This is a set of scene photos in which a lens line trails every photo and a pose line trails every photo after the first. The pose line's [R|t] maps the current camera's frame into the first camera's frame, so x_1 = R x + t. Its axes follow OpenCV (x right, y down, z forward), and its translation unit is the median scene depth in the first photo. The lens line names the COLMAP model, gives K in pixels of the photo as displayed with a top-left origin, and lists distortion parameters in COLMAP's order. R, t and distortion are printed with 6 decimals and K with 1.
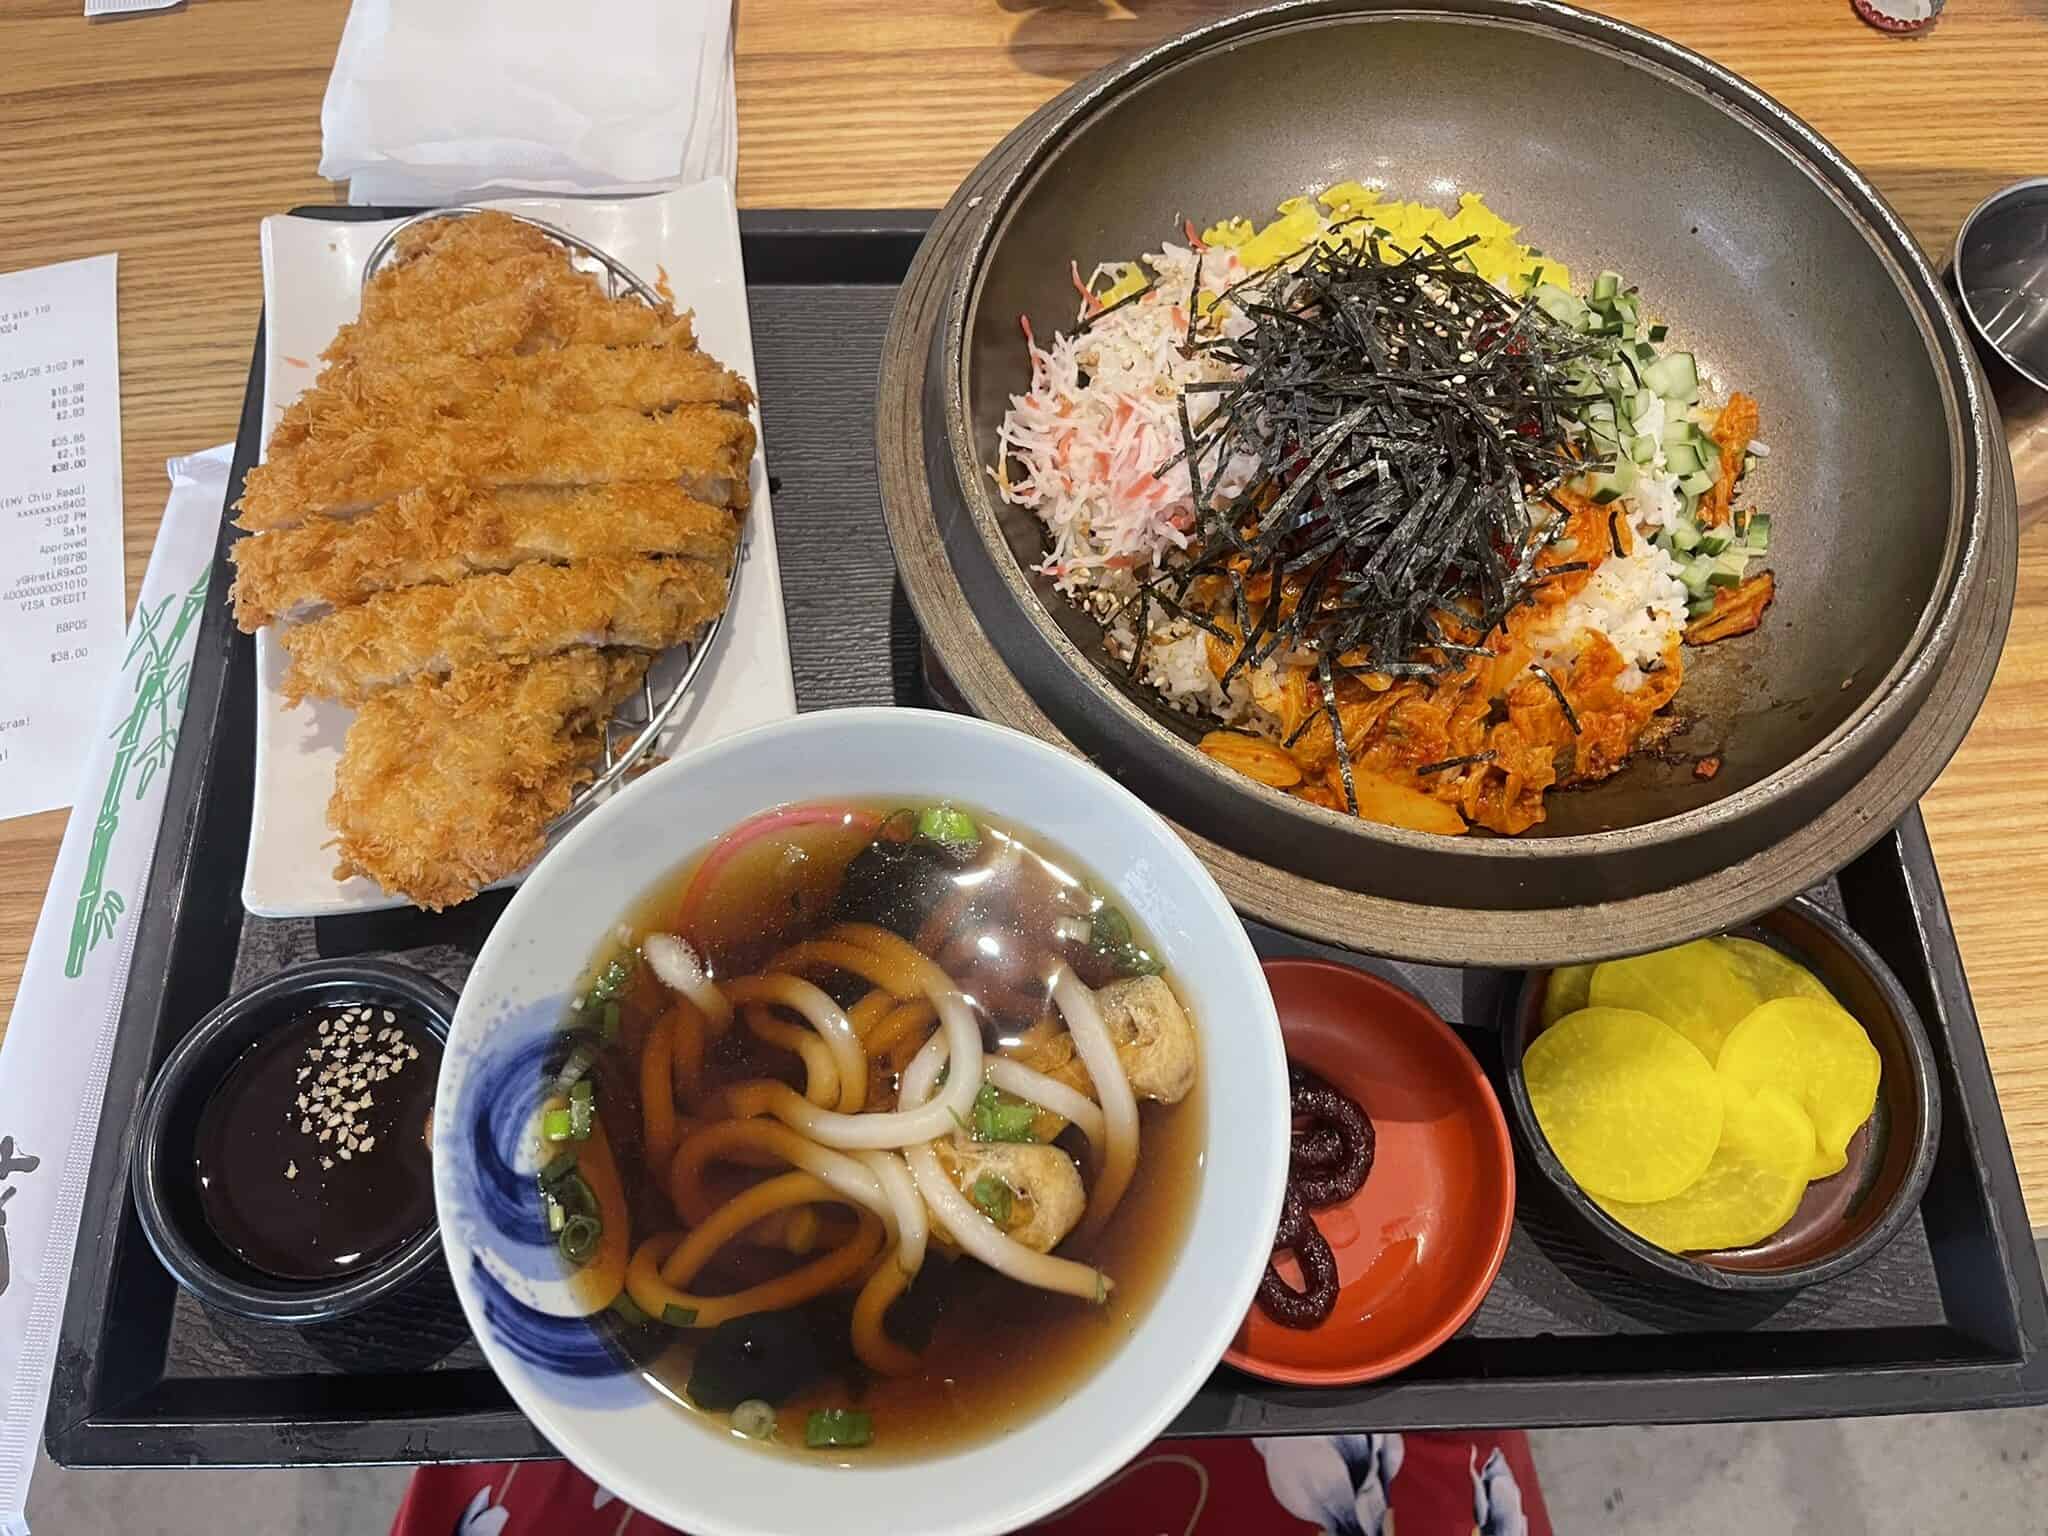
lens RADIAL K [[1563.1, 0, 1024.0], [0, 1563.1, 768.0], [0, 0, 1]] dist [-0.042334, 0.002046]
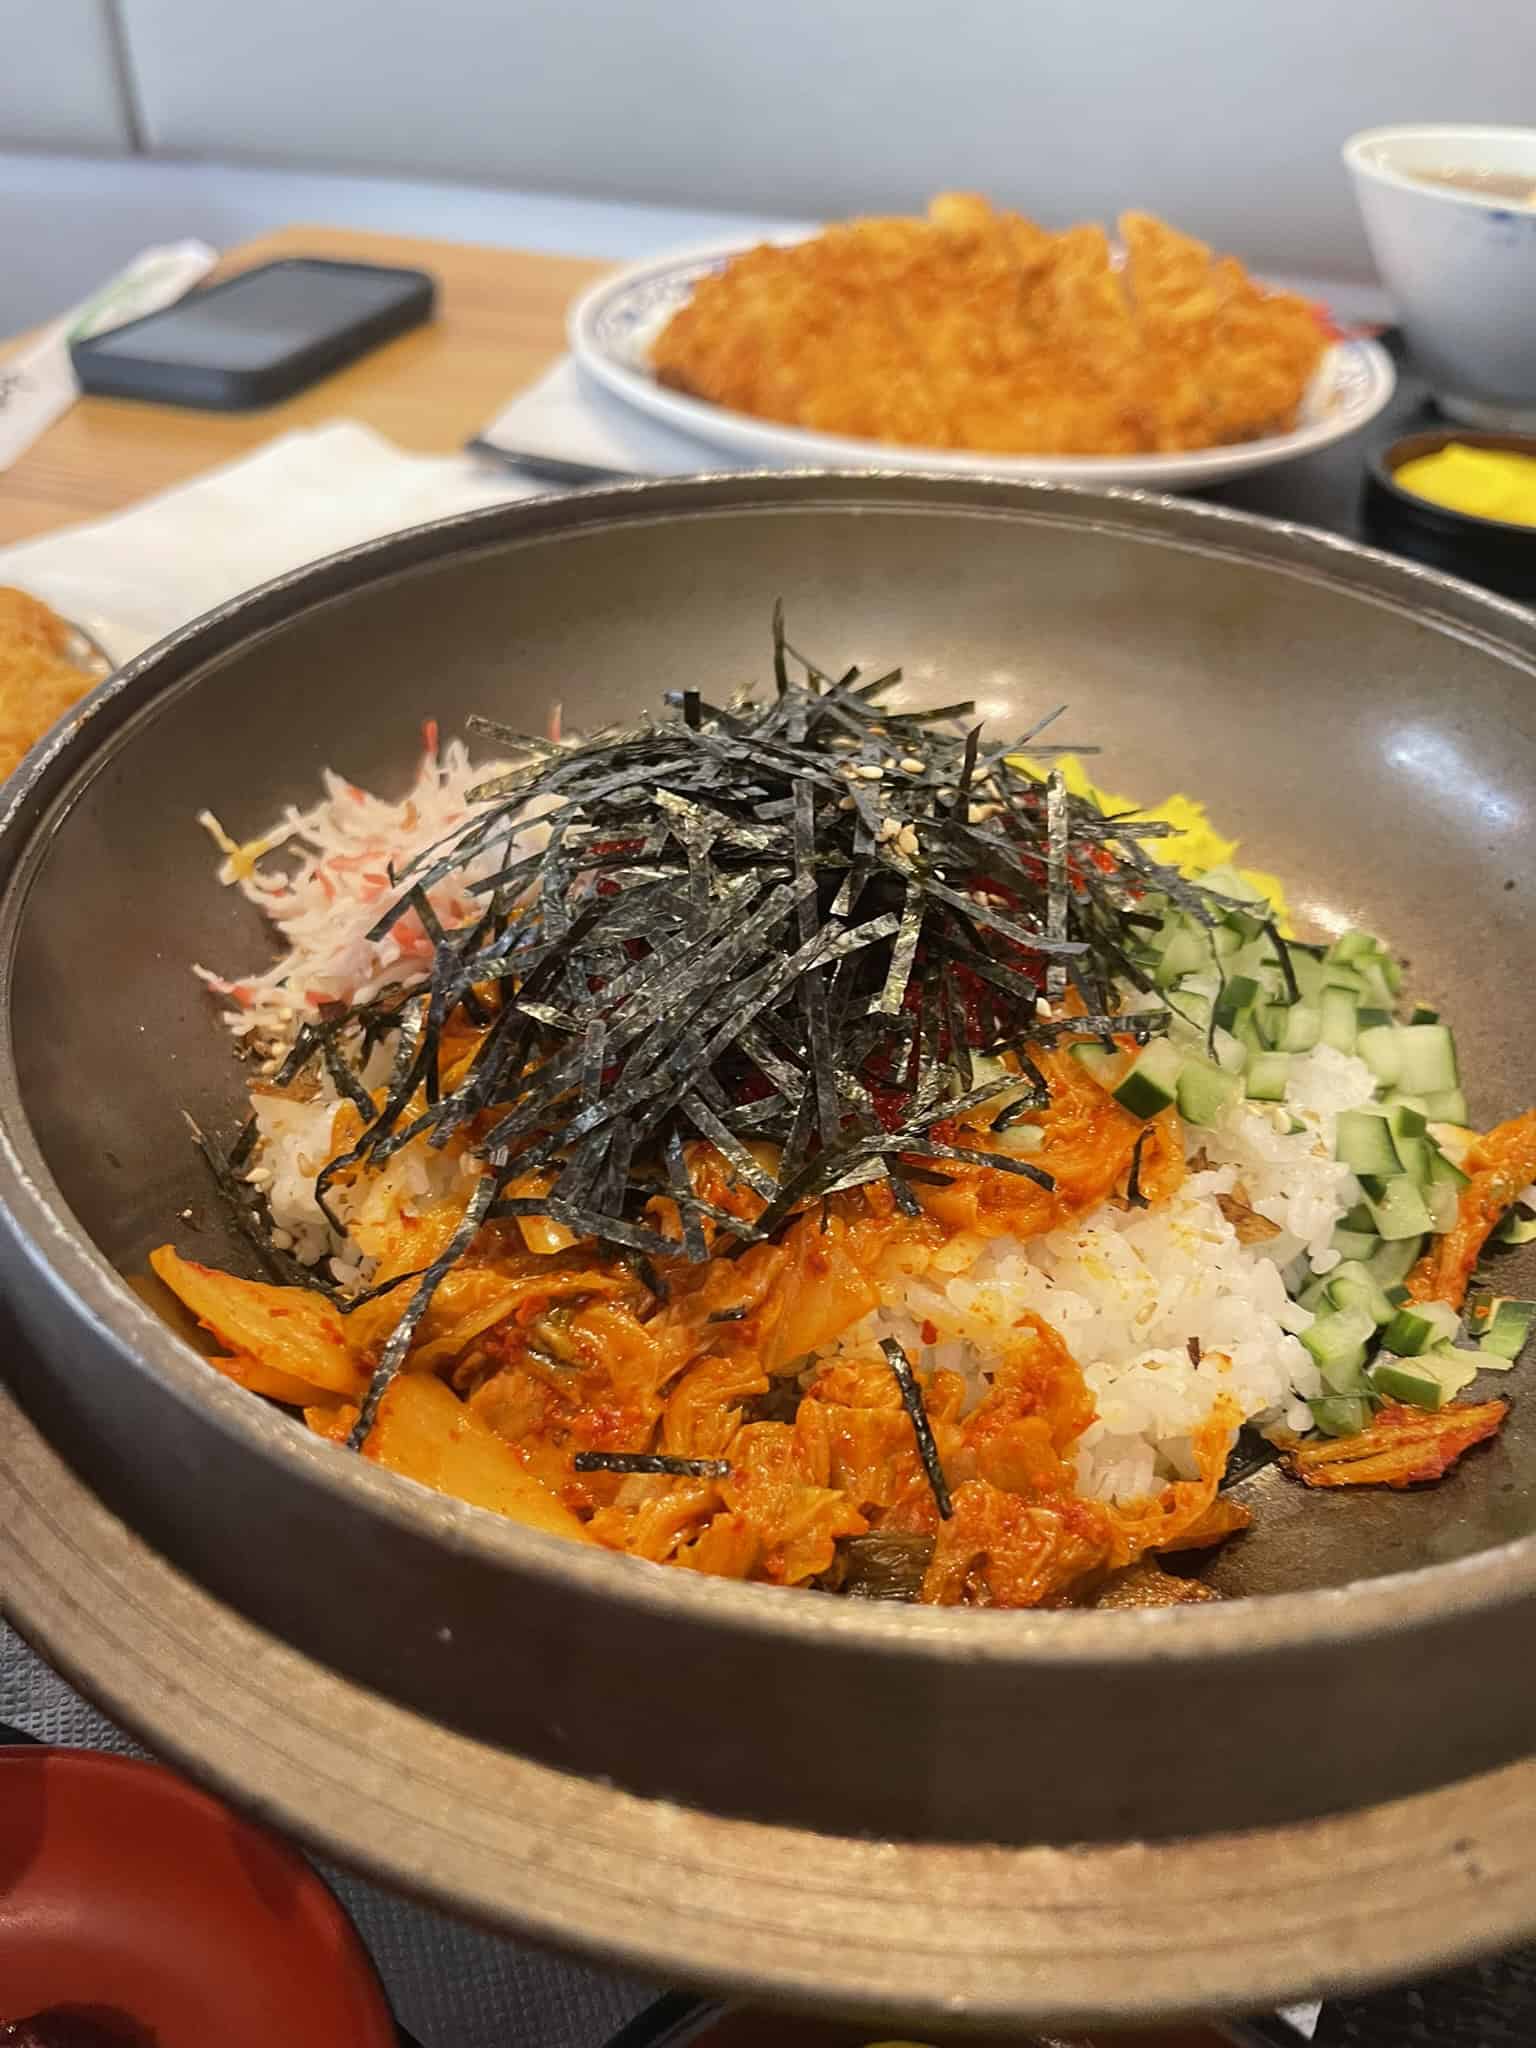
lens RADIAL K [[1563.1, 0, 768.0], [0, 1563.1, 1024.0], [0, 0, 1]] dist [-0.042334, 0.002046]
pose [[0.918525, 0.253241, -0.303614, 0.417062], [-0.369302, 0.823756, -0.430166, 0.075972], [0.141168, 0.507243, 0.850162, 0.535411]]
